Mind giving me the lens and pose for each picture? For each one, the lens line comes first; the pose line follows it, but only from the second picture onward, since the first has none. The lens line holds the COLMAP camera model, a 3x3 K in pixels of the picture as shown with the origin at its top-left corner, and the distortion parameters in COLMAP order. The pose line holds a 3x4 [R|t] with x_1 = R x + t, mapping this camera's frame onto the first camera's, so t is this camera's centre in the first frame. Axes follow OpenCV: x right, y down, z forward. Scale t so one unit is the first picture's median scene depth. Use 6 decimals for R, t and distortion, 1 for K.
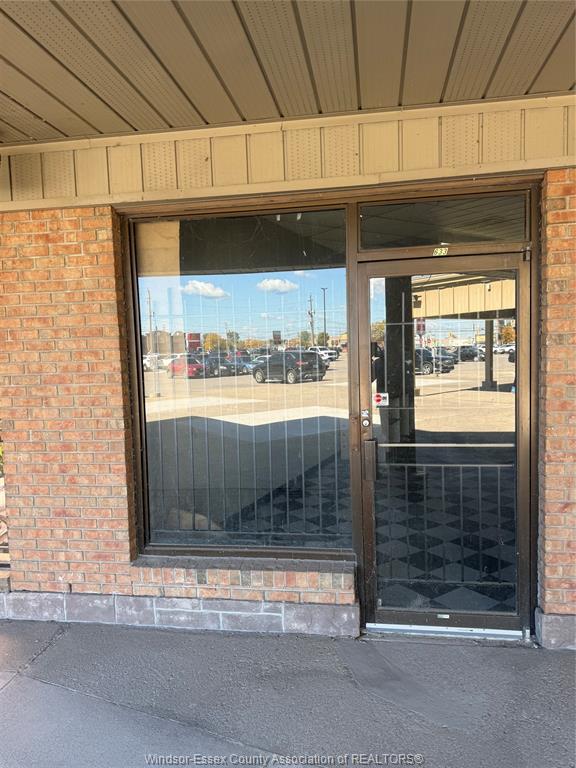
lens RADIAL K [[537.1, 0, 287.6], [0, 537.1, 385.7], [0, 0, 1]] dist [-0.007463, -0.005537]
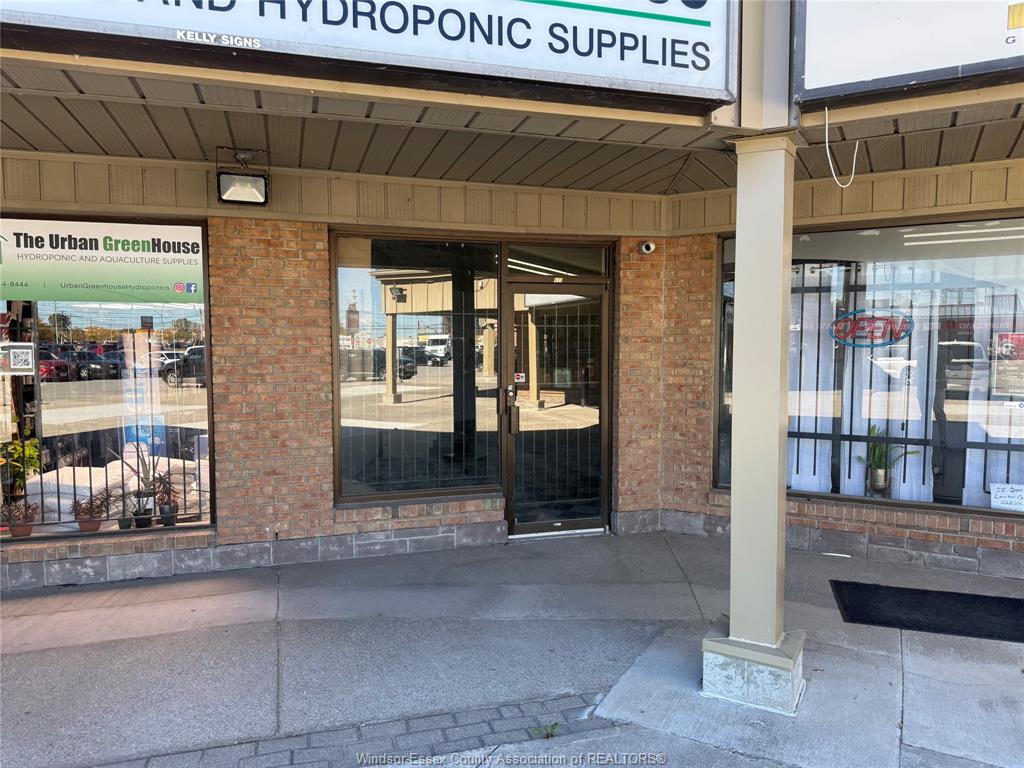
lens RADIAL K [[716.1, 0, 511.6], [0, 716.1, 385.8], [0, 0, 1]] dist [-0.007463, -0.005537]
pose [[0.891552, 0.003828, 0.452903, -0.686154], [0.005020, 0.999819, -0.018333, 0.079455], [-0.452891, 0.018618, 0.891371, -0.679733]]
